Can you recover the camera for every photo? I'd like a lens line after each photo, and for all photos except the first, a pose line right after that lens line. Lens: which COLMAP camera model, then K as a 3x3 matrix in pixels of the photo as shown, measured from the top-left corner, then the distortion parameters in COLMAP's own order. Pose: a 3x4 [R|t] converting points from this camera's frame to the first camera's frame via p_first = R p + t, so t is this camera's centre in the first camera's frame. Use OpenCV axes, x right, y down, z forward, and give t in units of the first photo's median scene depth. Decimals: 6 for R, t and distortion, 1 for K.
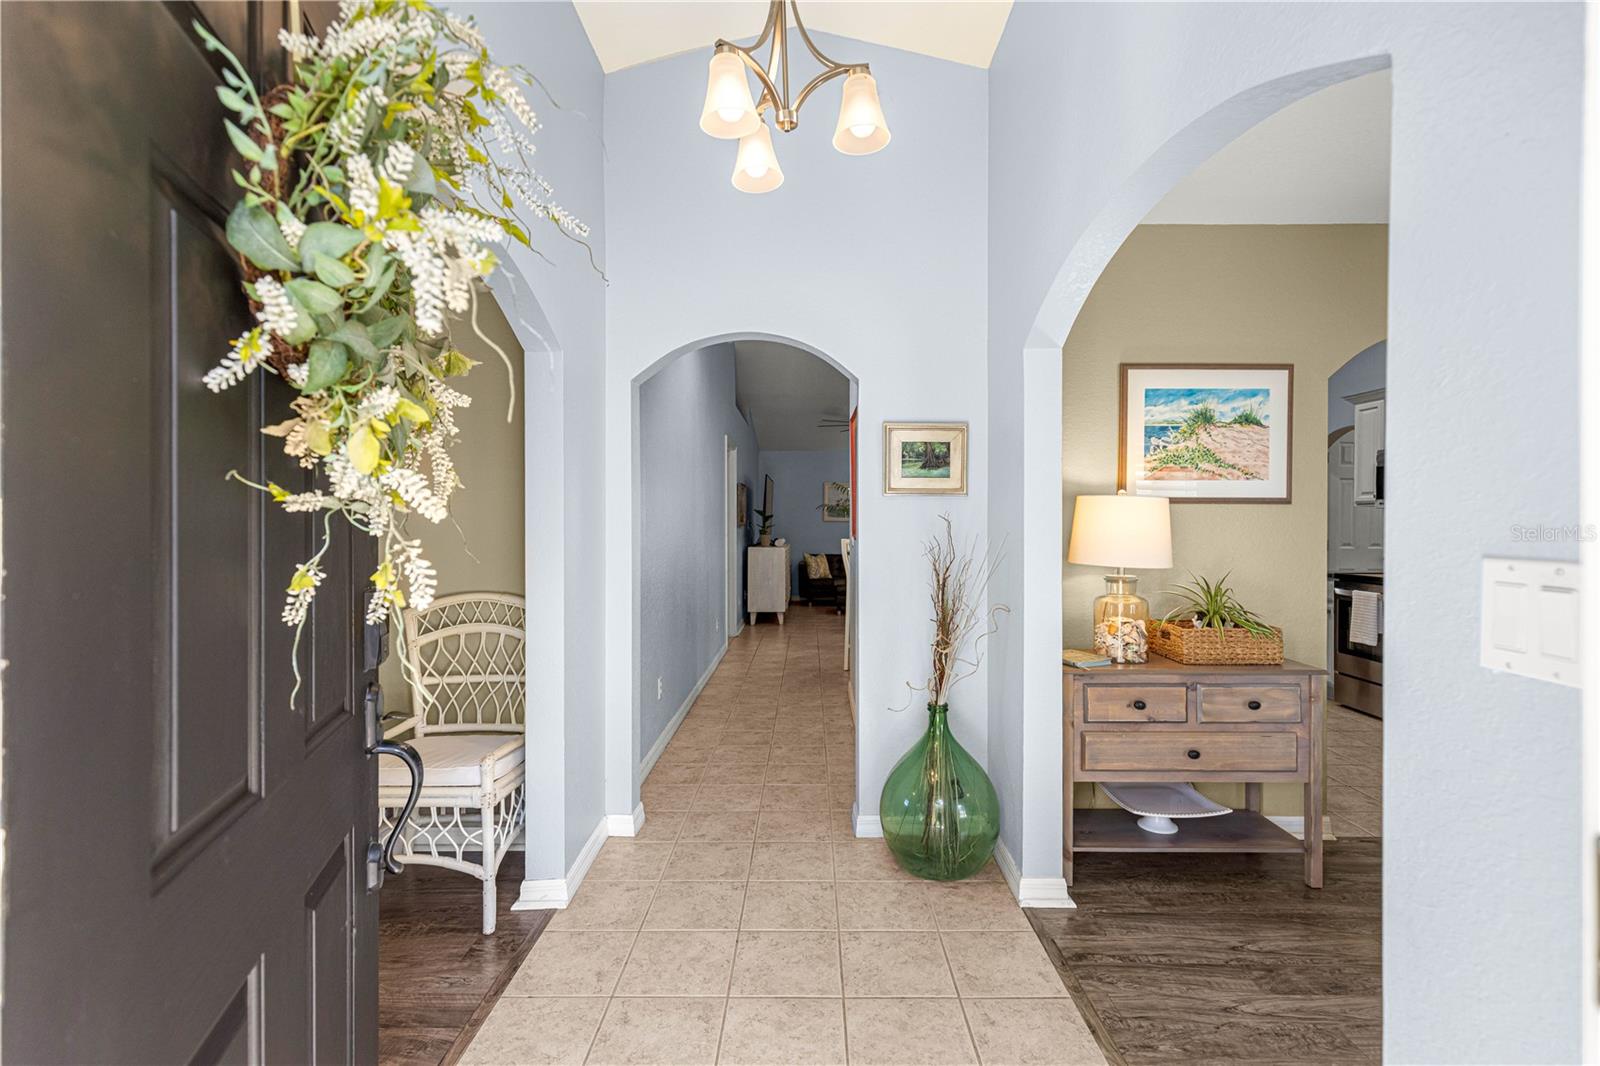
lens RADIAL K [[722.5, 0, 806.5], [0, 722.5, 534.3], [0, 0, 1]] dist [0.003980, 0.000695]
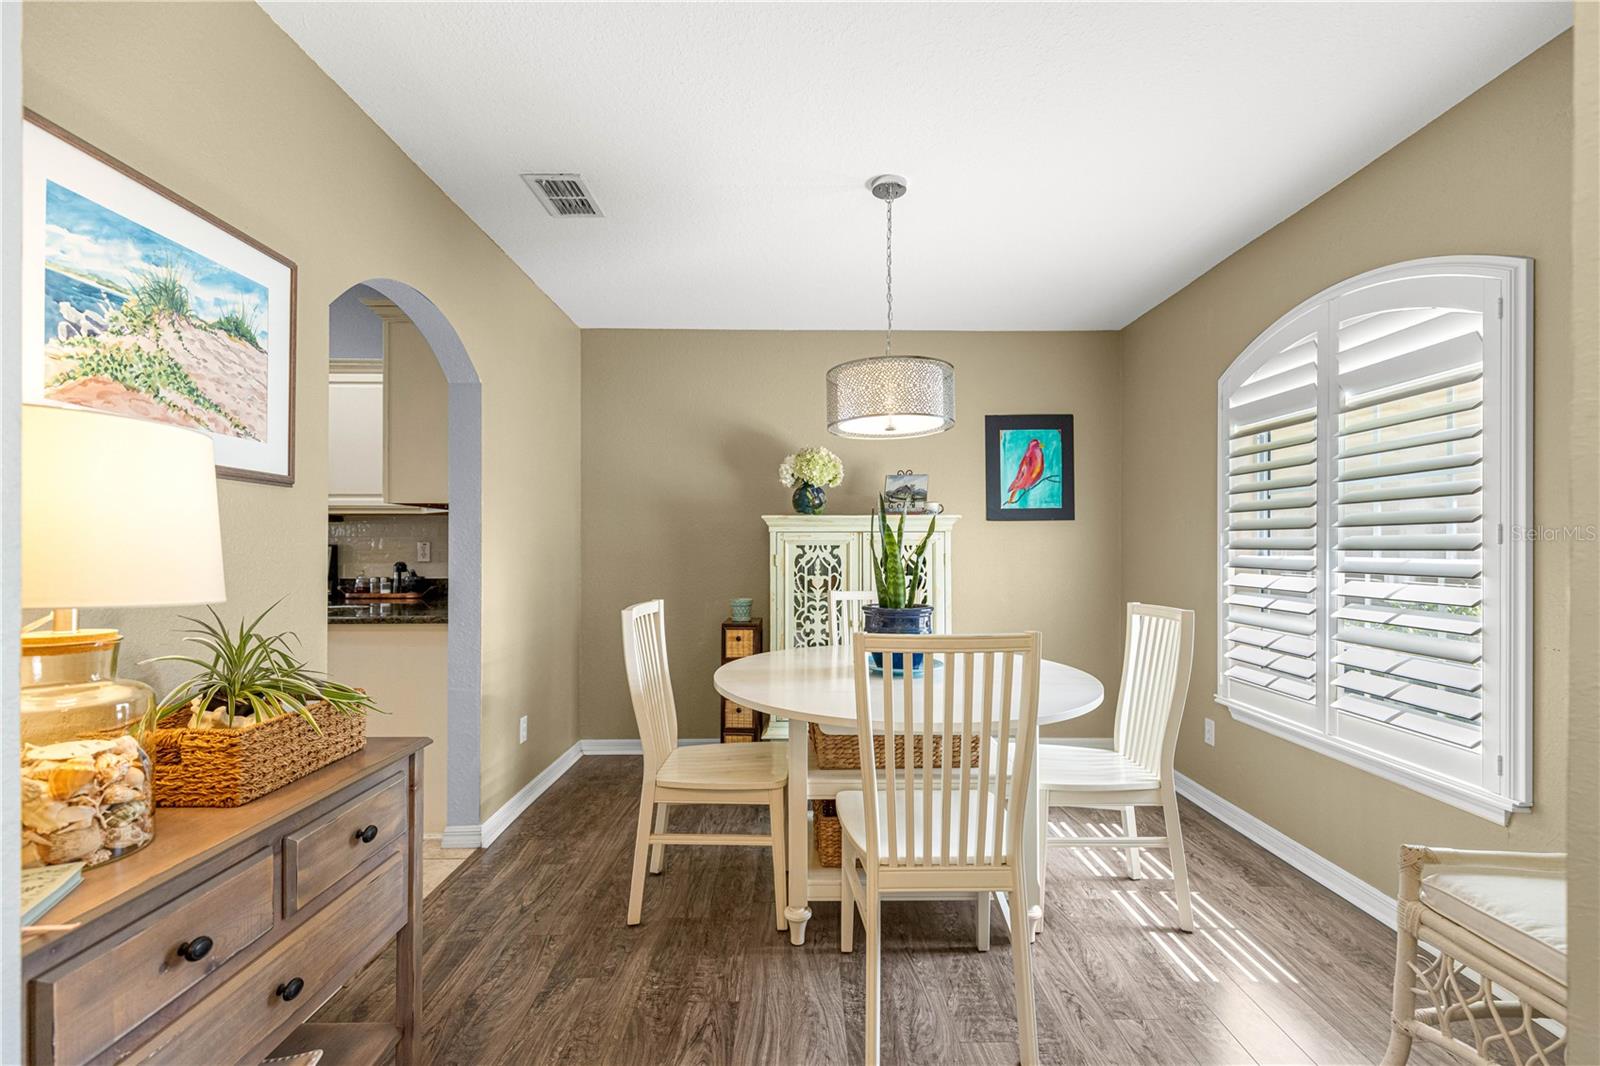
lens RADIAL K [[722.5, 0, 804.3], [0, 722.5, 548.5], [0, 0, 1]] dist [0.003980, 0.000695]
pose [[-0.007955, 0.001149, 0.999968, 0.046967], [-0.001404, 0.999998, -0.001161, 0.010876], [-0.999967, -0.001413, -0.007954, 0.567410]]
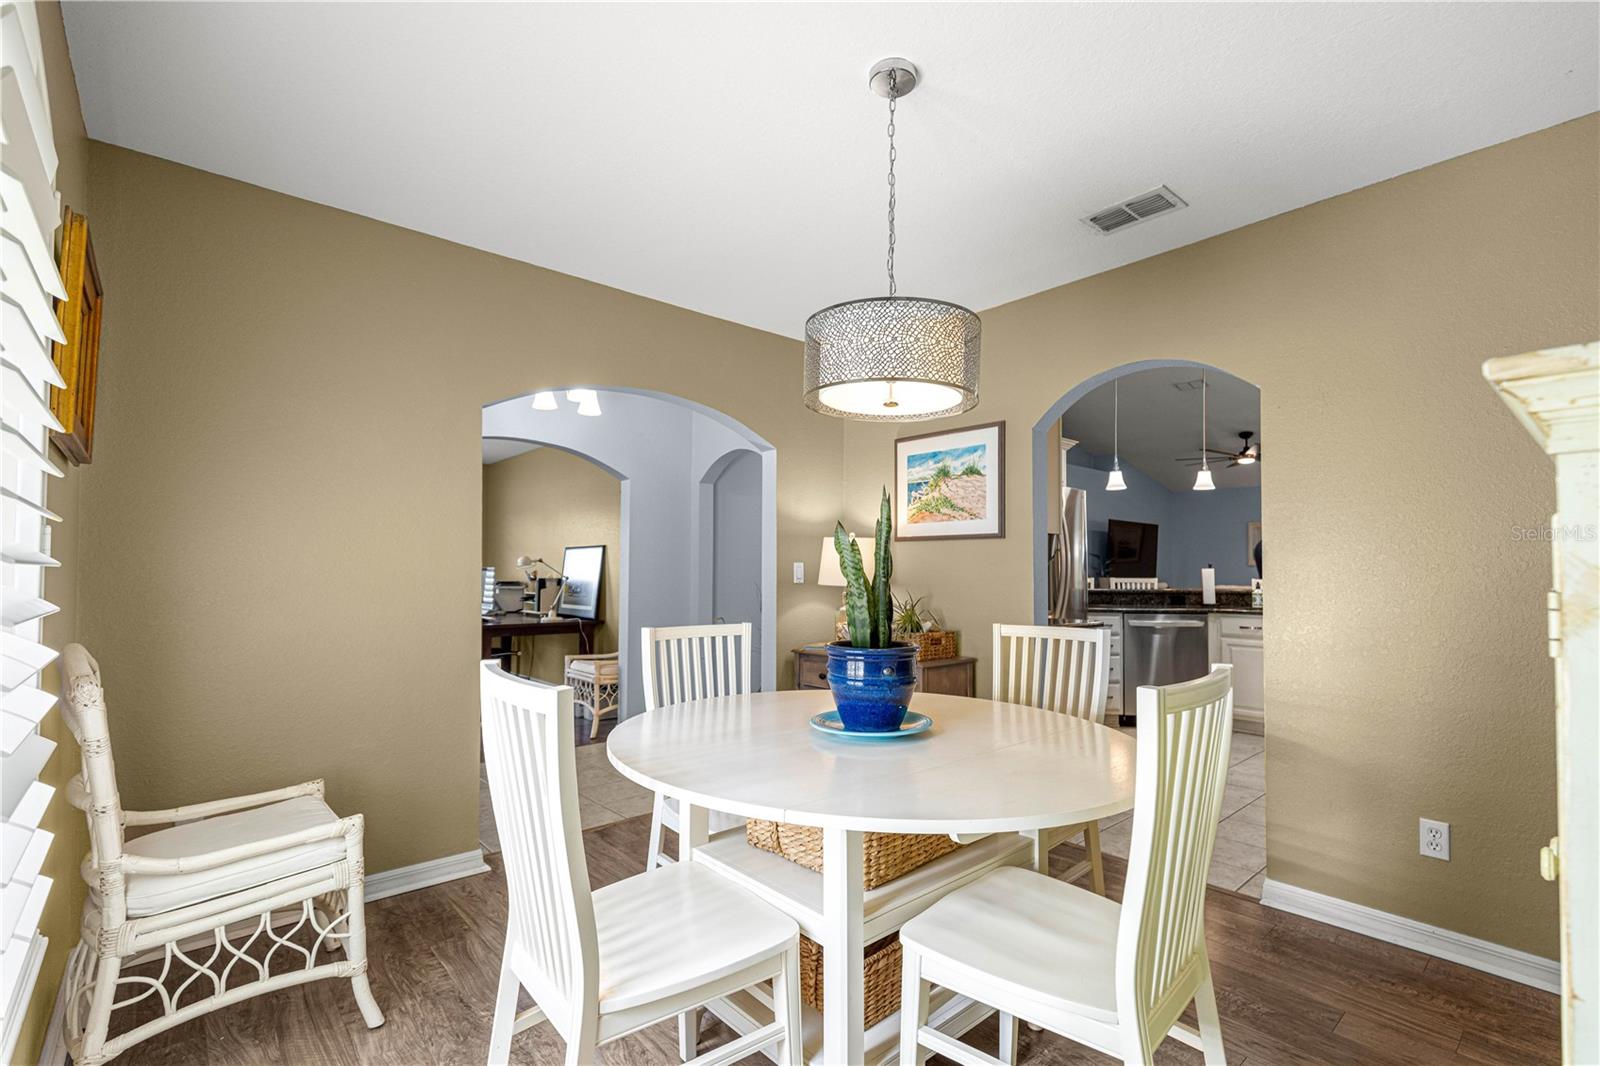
lens RADIAL K [[722.5, 0, 798.8], [0, 722.5, 540.1], [0, 0, 1]] dist [0.003980, 0.000695]
pose [[0.654921, -0.029767, -0.755110, 1.343923], [0.005070, 0.999375, -0.034998, 0.001068], [0.755680, 0.019093, 0.654663, -0.028163]]
